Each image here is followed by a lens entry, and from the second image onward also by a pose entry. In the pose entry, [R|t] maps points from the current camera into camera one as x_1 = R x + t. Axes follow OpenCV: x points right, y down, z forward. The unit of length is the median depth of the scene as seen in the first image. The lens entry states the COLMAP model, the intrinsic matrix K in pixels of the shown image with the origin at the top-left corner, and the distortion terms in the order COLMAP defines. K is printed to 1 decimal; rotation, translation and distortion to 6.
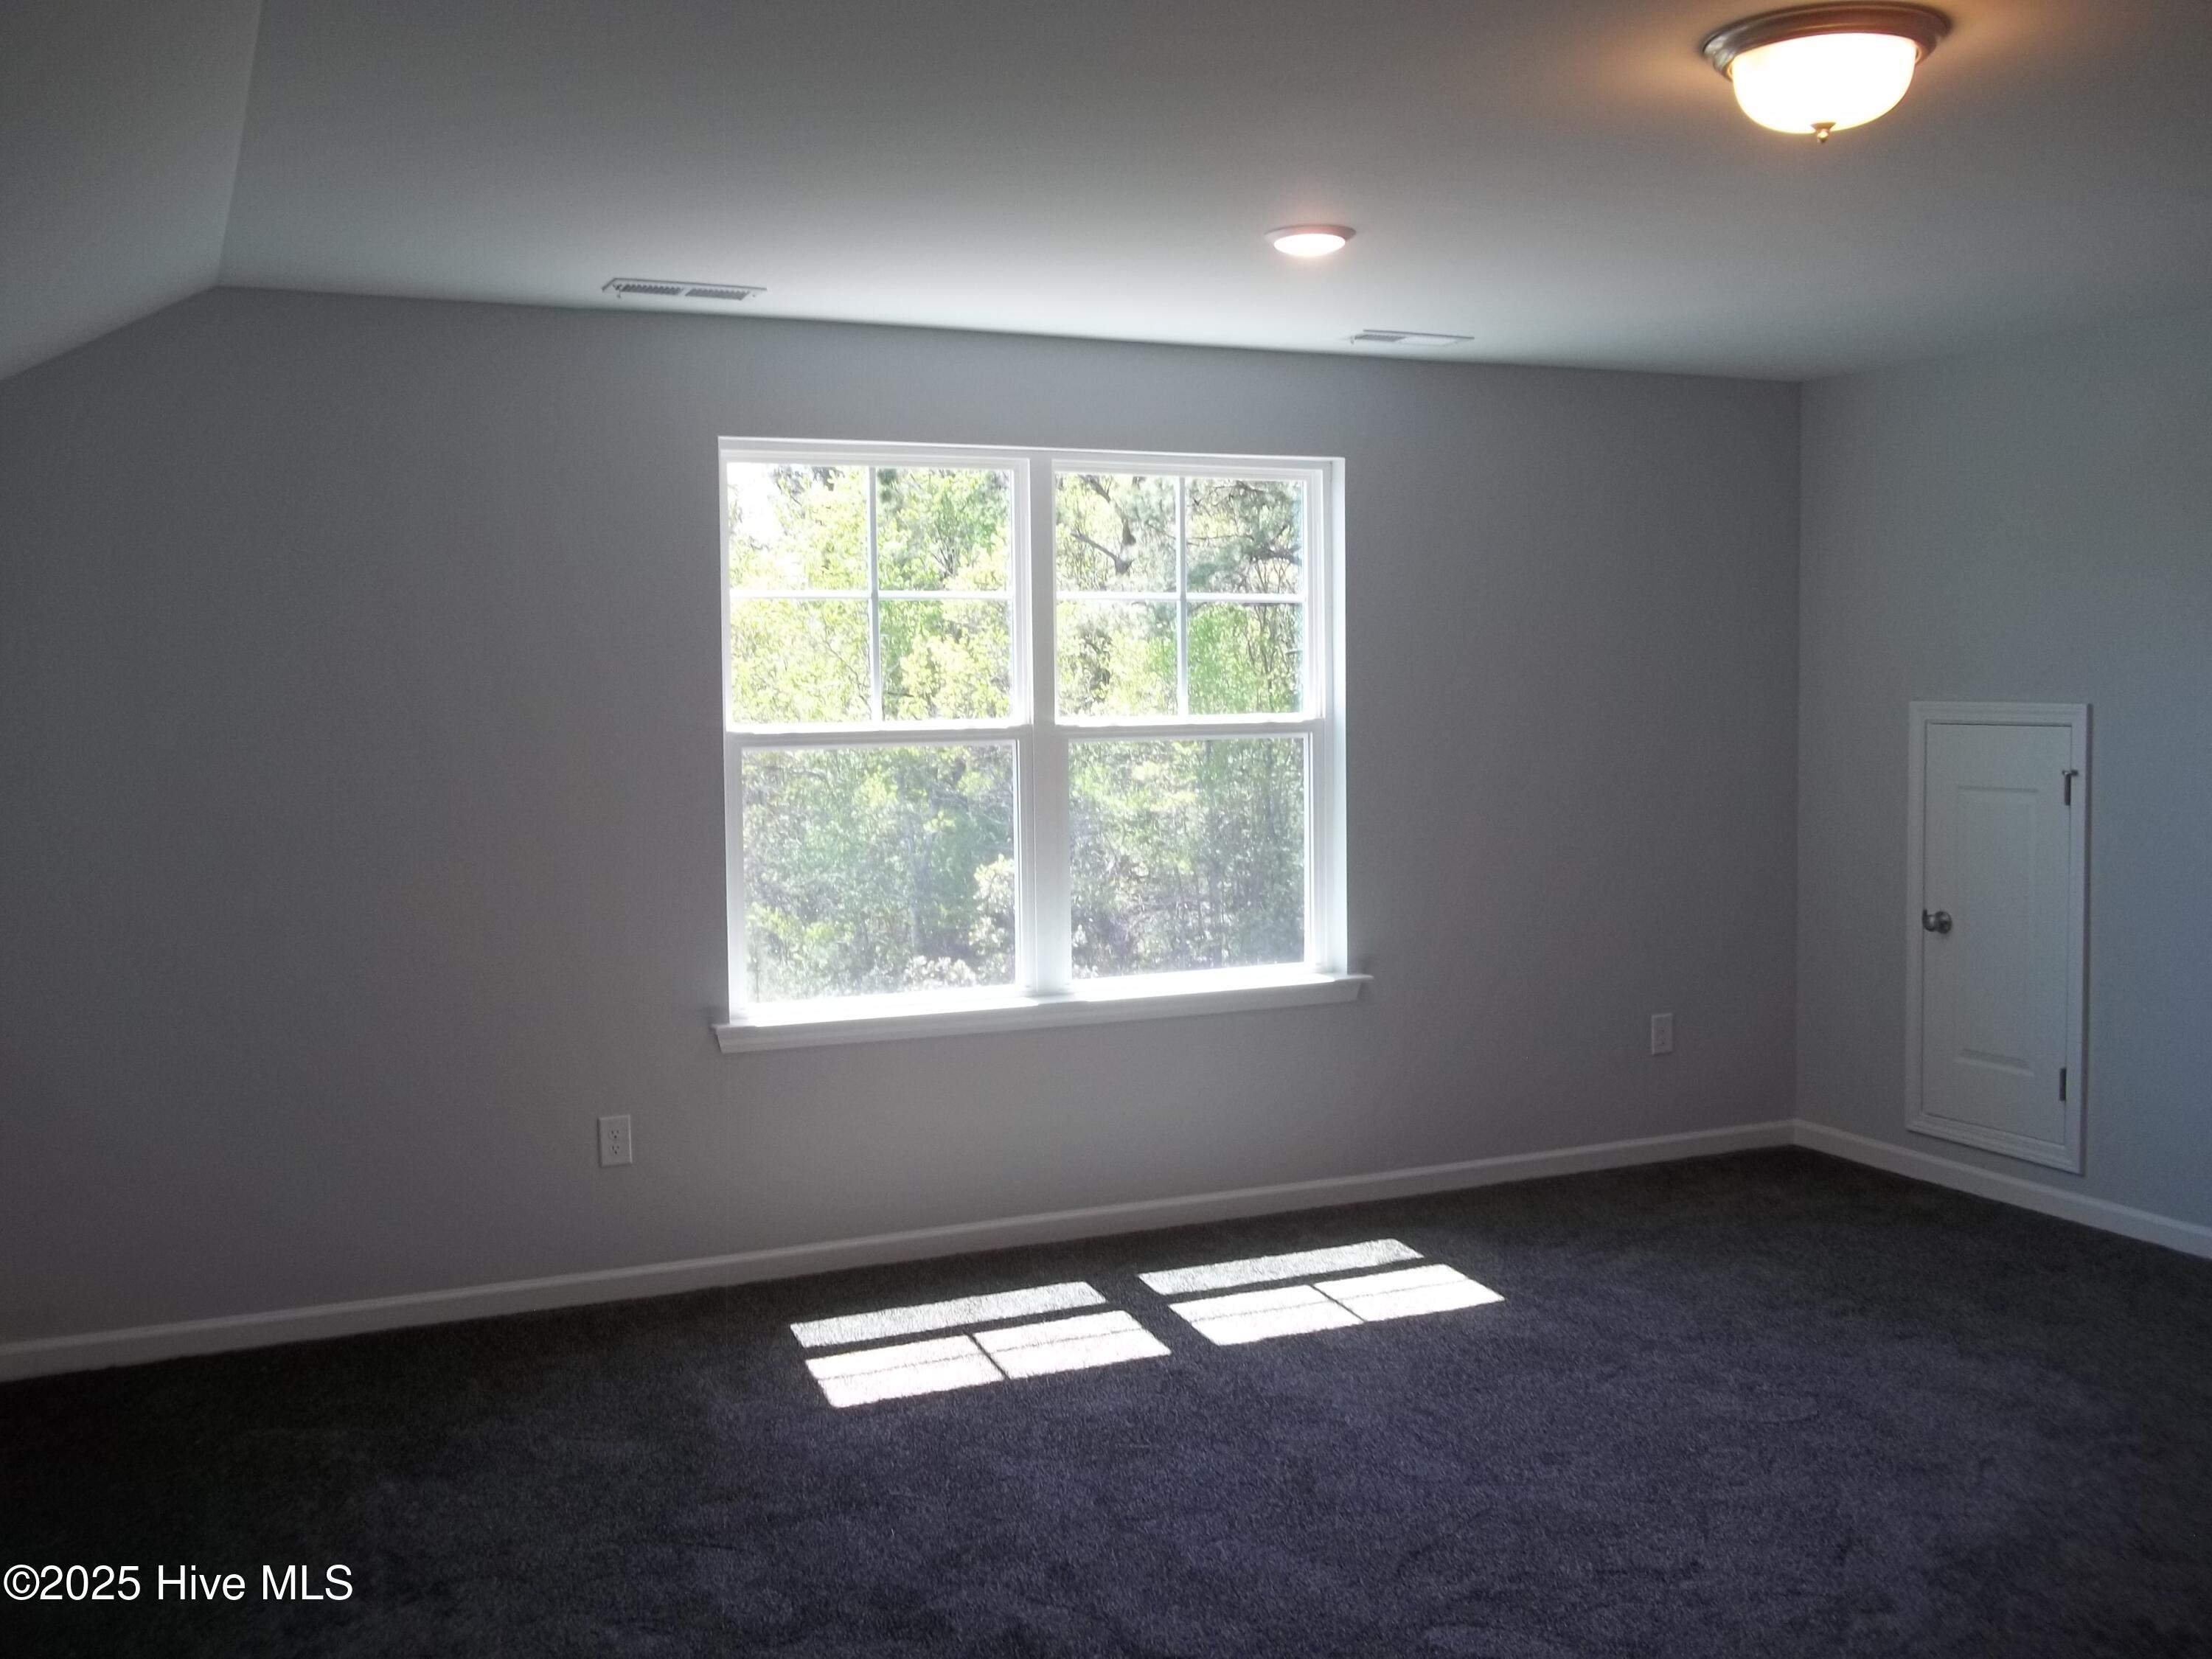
lens RADIAL K [[2119.7, 0, 1103.6], [0, 2119.7, 806.6], [0, 0, 1]] dist [-0.019245, 0.000000]
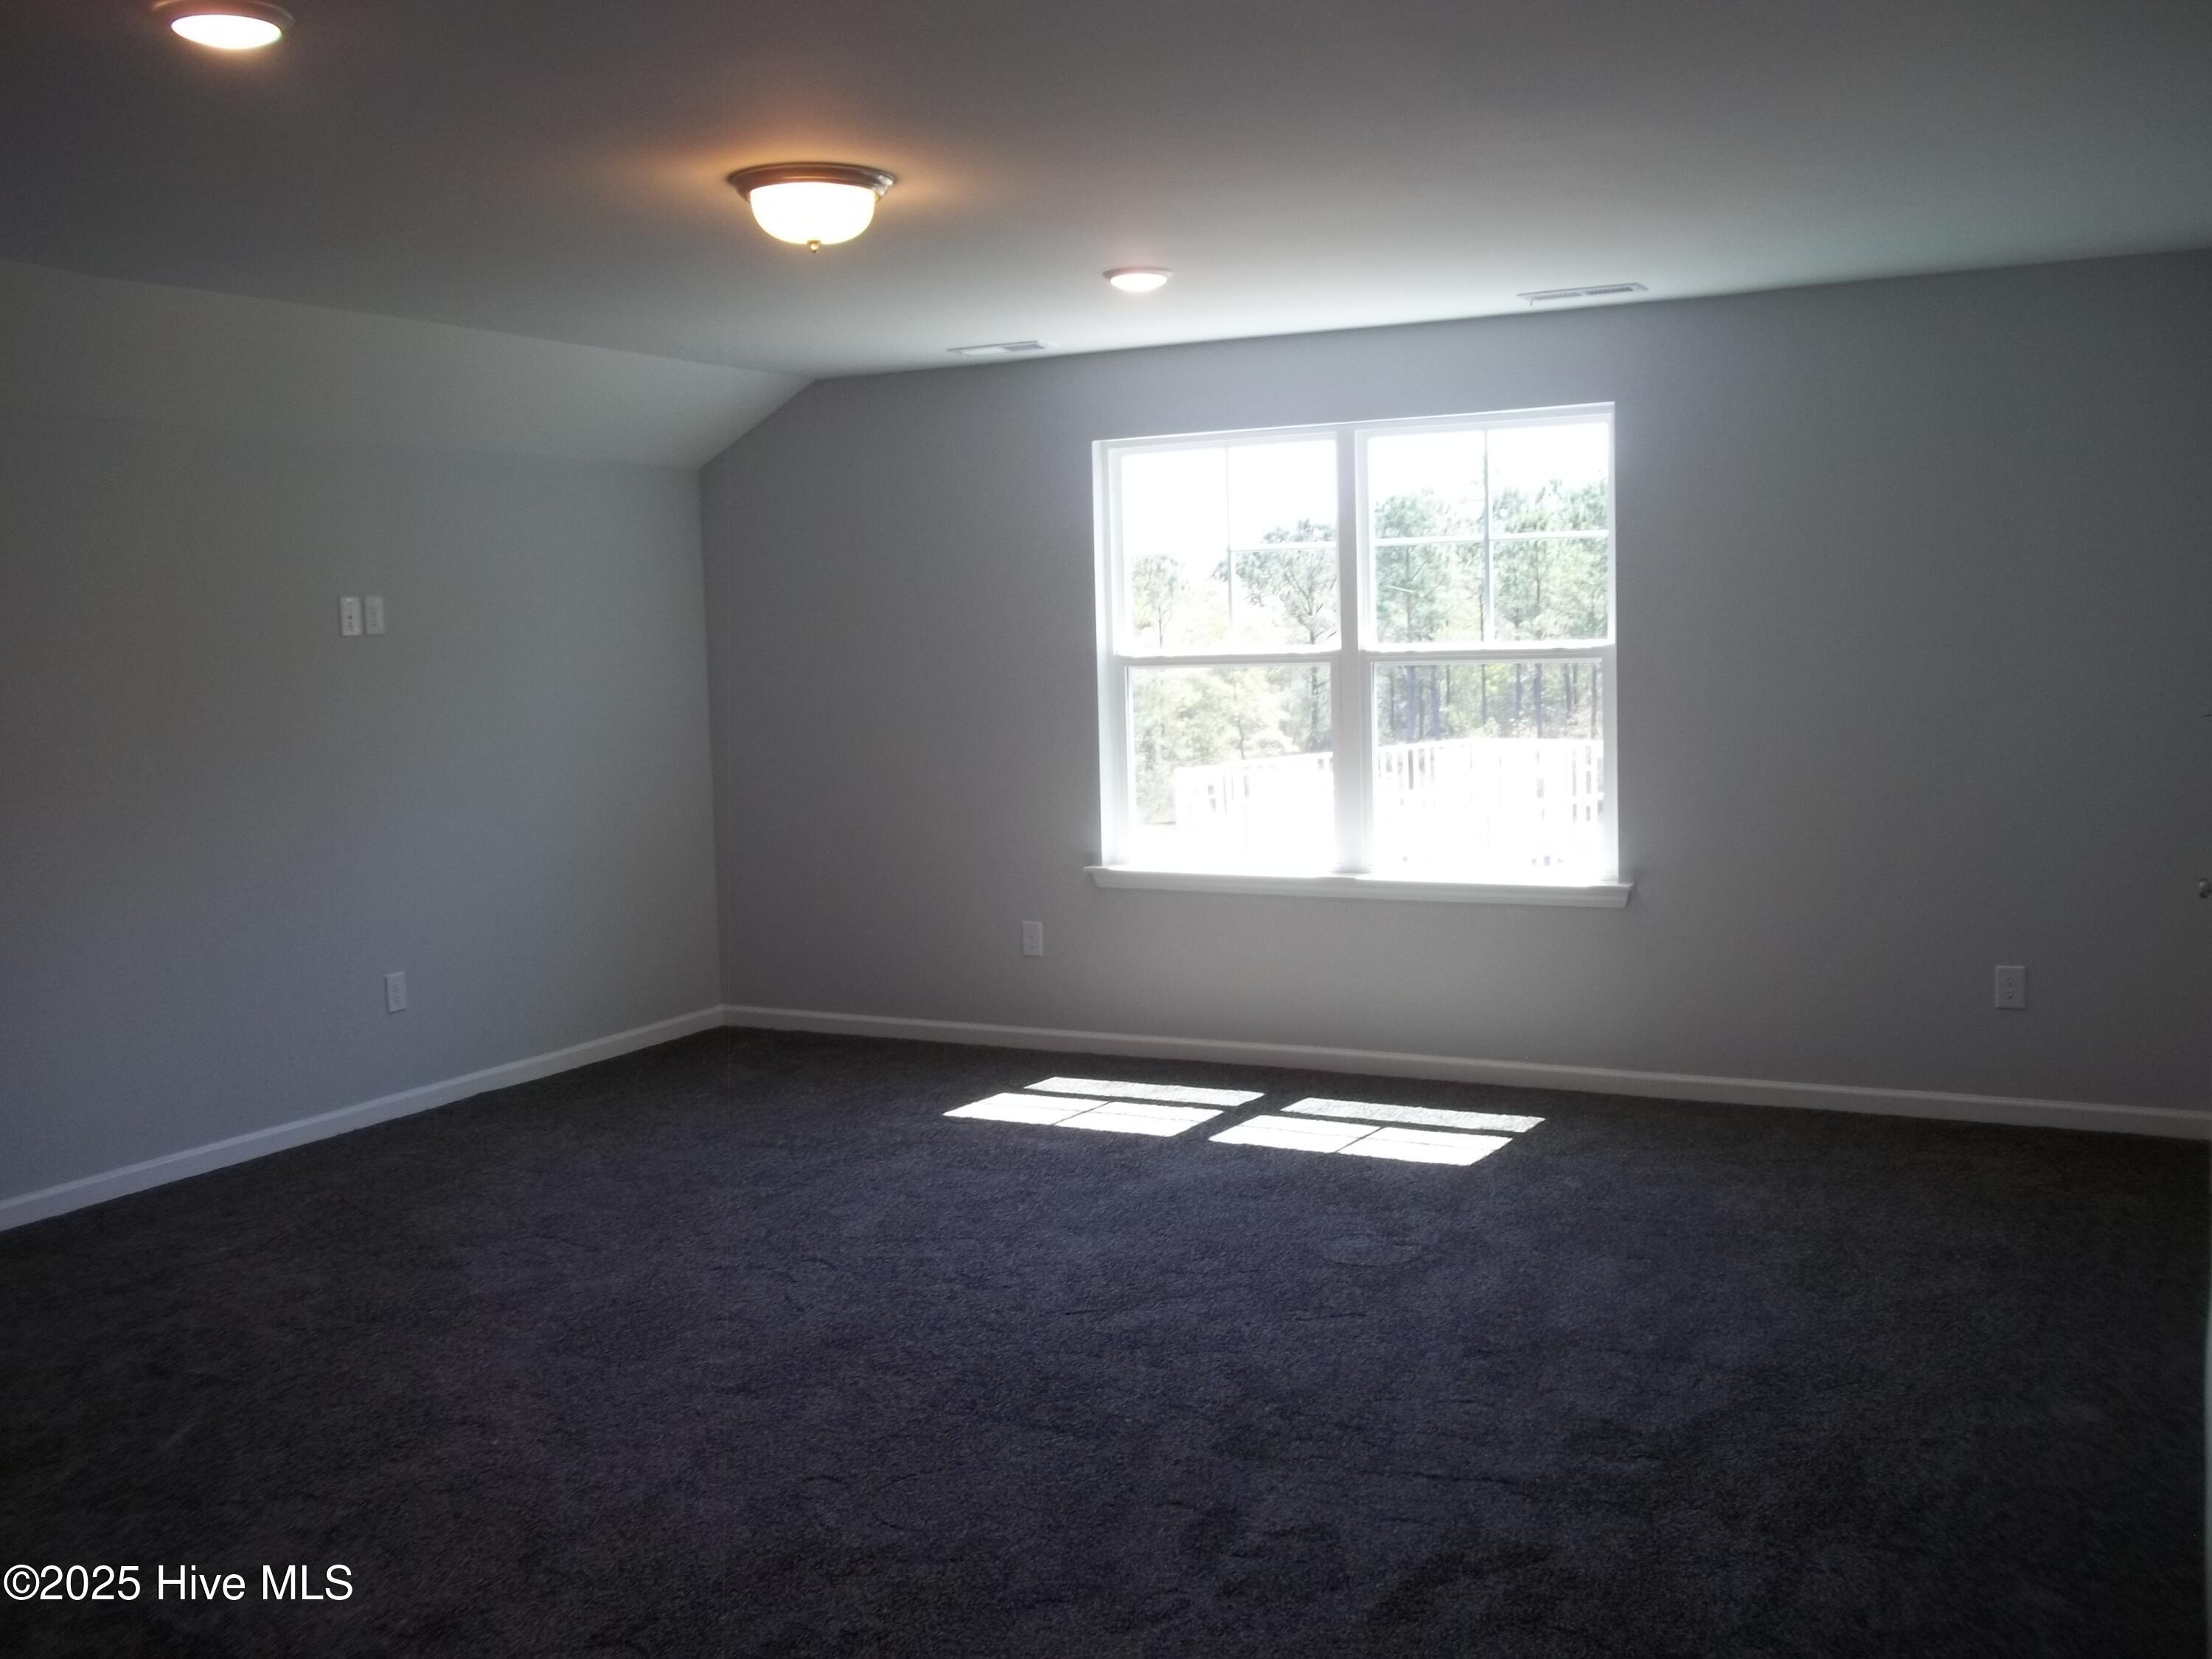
lens RADIAL K [[2119.7, 0, 1107.9], [0, 2119.7, 841.5], [0, 0, 1]] dist [-0.019245, 0.000000]
pose [[0.605396, 0.075294, -0.792355, 0.926687], [-0.025806, 0.996849, 0.075010, -0.018213], [0.795506, -0.024963, 0.605431, 0.161672]]
